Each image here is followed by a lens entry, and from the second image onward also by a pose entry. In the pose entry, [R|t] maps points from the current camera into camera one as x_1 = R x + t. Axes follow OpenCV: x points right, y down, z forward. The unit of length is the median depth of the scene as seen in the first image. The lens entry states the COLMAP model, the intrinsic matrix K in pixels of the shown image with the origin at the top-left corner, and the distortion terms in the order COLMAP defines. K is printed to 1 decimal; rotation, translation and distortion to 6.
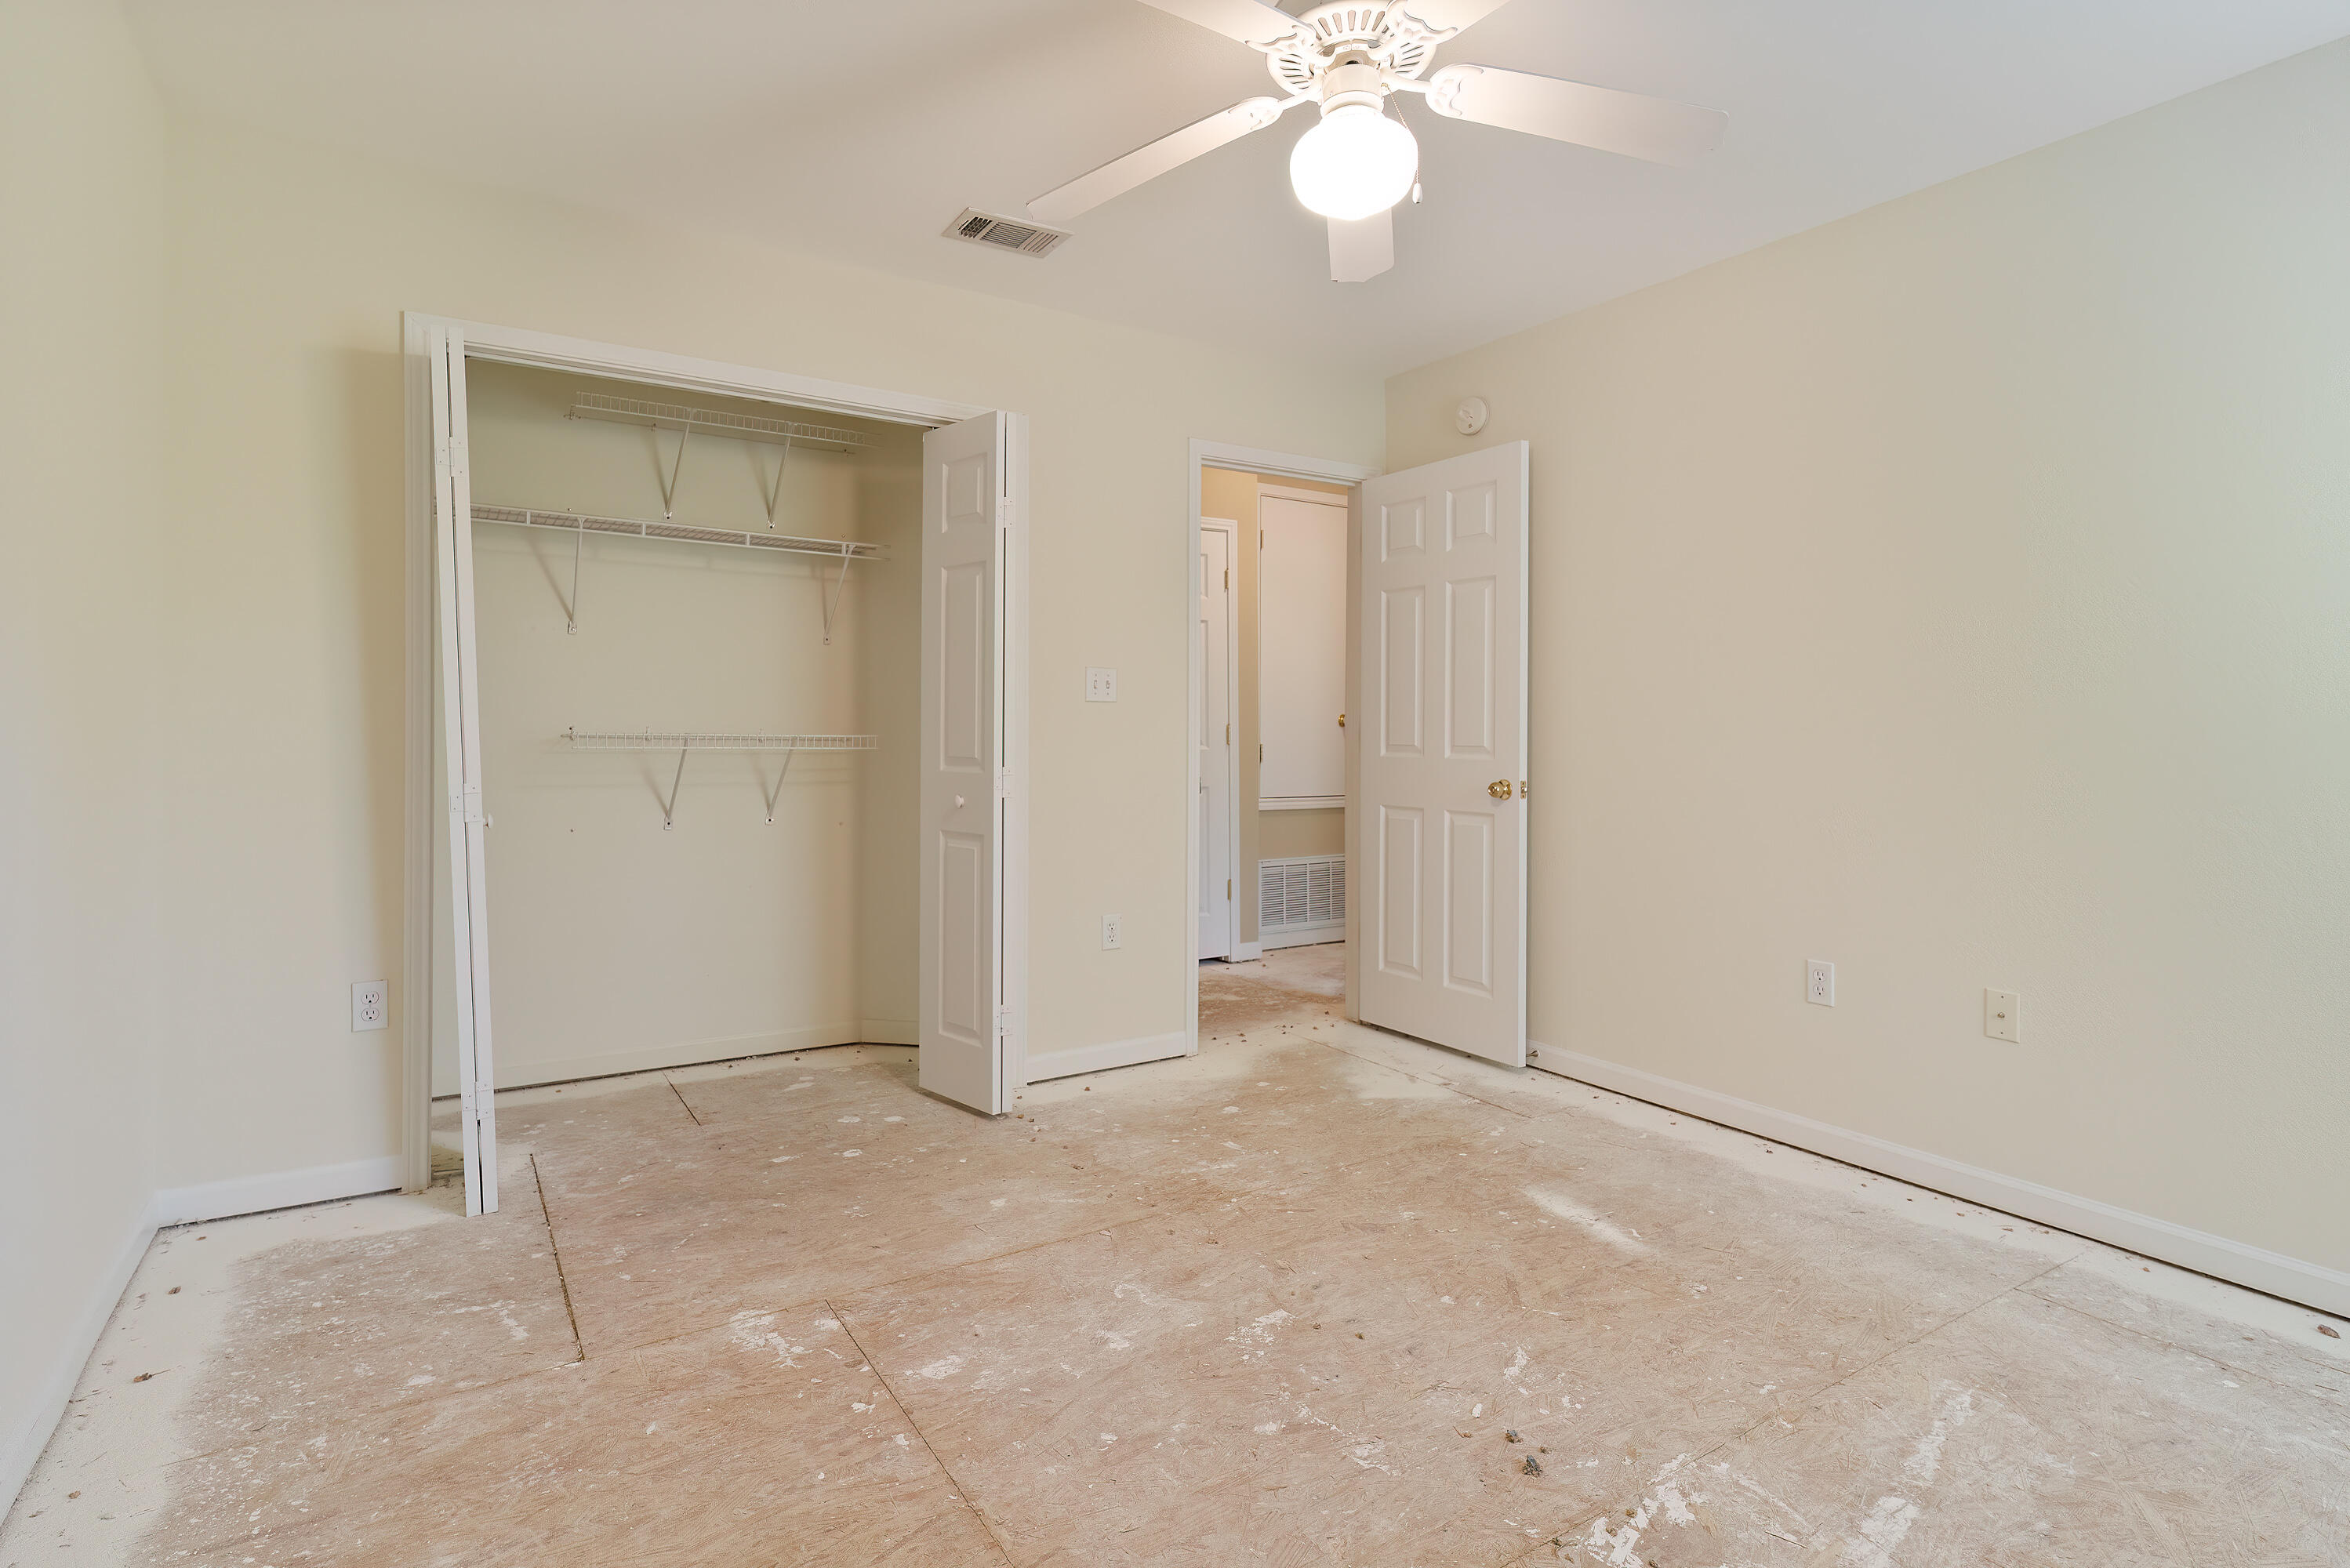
lens RADIAL K [[1168.6, 0, 1199.6], [0, 1168.6, 775.0], [0, 0, 1]] dist [0.002757, 0.000318]
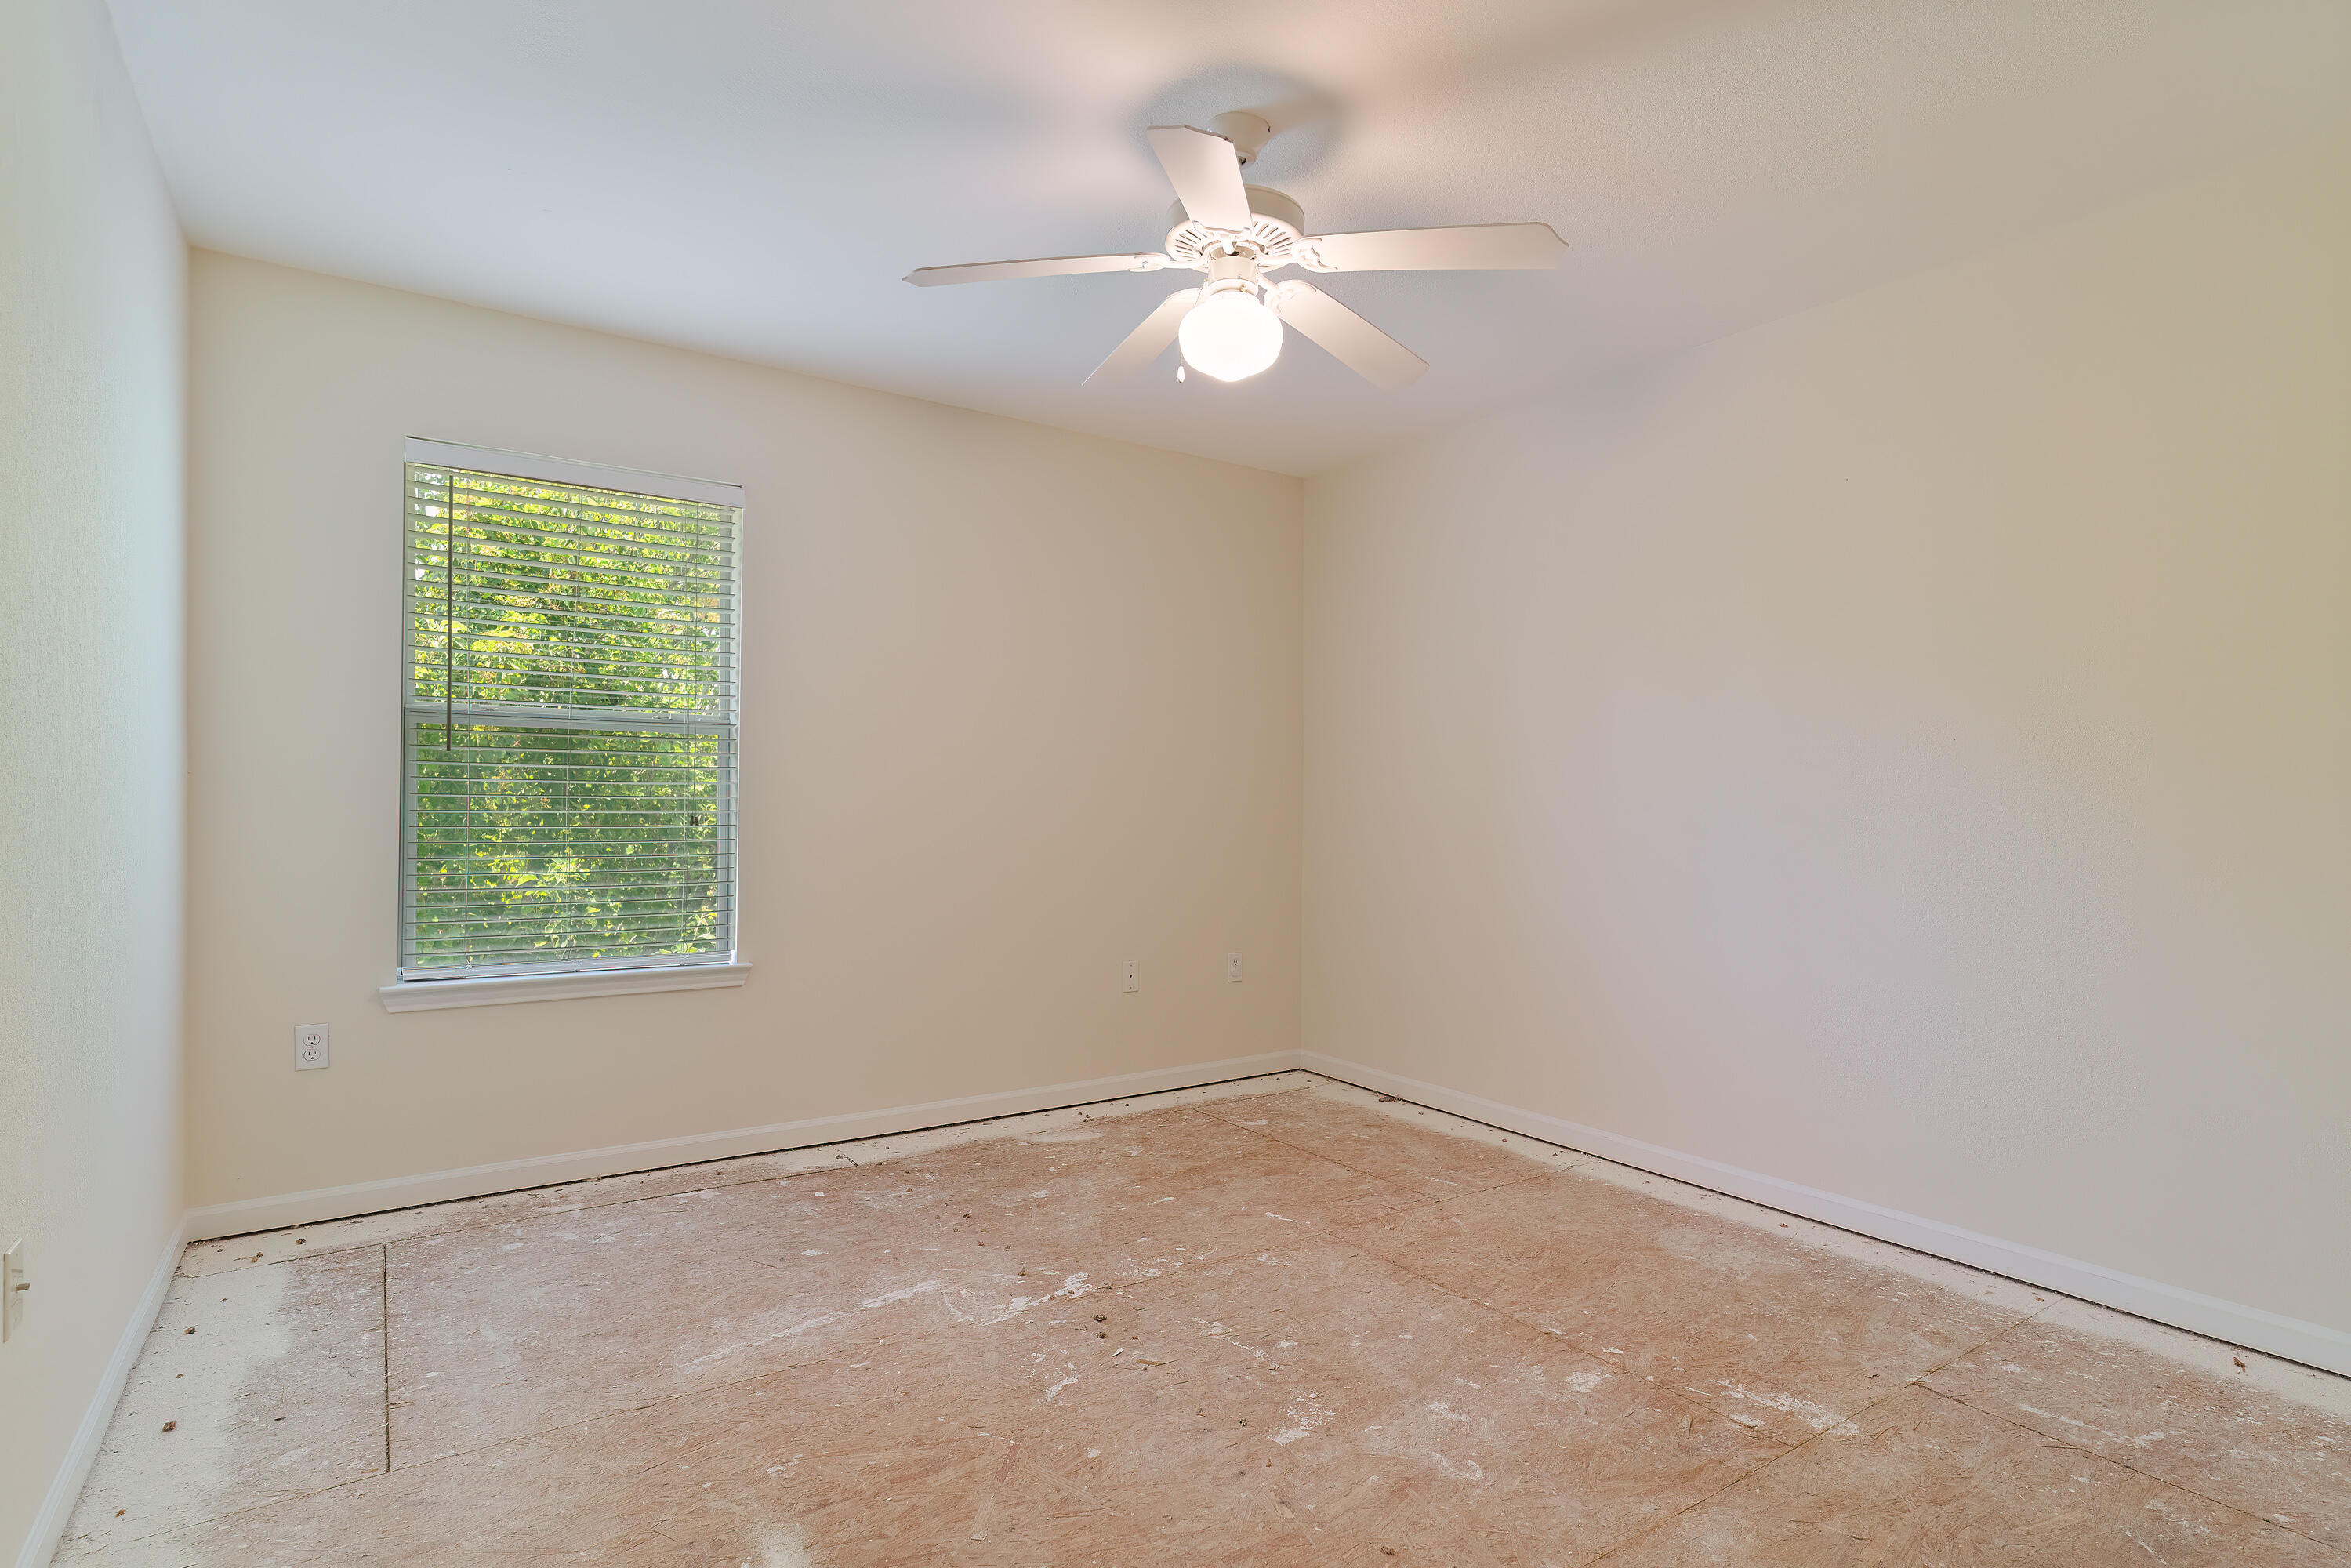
lens RADIAL K [[1169.3, 0, 1200.1], [0, 1169.3, 775.0], [0, 0, 1]] dist [0.002757, 0.000318]
pose [[-0.999447, -0.014964, -0.029703, 0.180494], [-0.015252, 0.999839, 0.009489, -0.070763], [0.029556, 0.009937, -0.999514, 2.044042]]
